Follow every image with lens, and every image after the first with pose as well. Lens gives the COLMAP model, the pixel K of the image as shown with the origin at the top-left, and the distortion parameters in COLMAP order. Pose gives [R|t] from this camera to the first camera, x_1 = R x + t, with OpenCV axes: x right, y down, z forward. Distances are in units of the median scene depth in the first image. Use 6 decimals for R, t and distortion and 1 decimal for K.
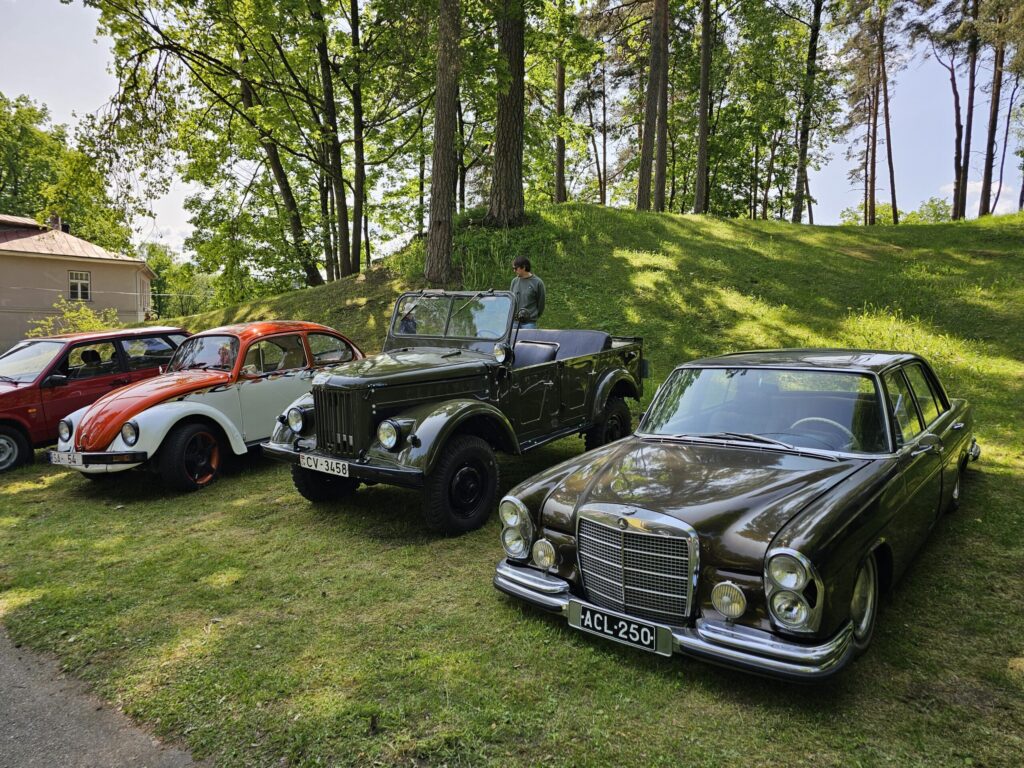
lens RADIAL K [[703.5, 0, 507.1], [0, 703.5, 390.4], [0, 0, 1]] dist [0.052237, -0.036920]
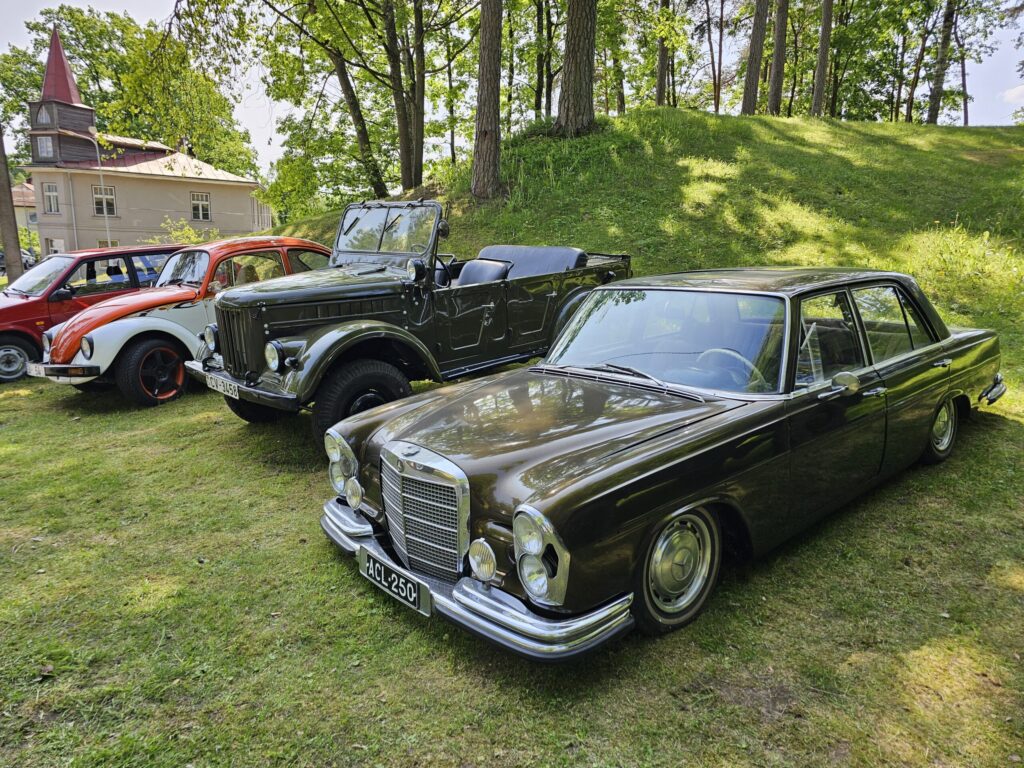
lens RADIAL K [[703.5, 0, 505.0], [0, 703.5, 386.4], [0, 0, 1]] dist [0.052237, -0.036920]
pose [[0.986564, 0.032090, -0.160193, 0.206200], [-0.015119, 0.994245, 0.106059, -0.001502], [0.162675, -0.102212, 0.981371, 0.084354]]
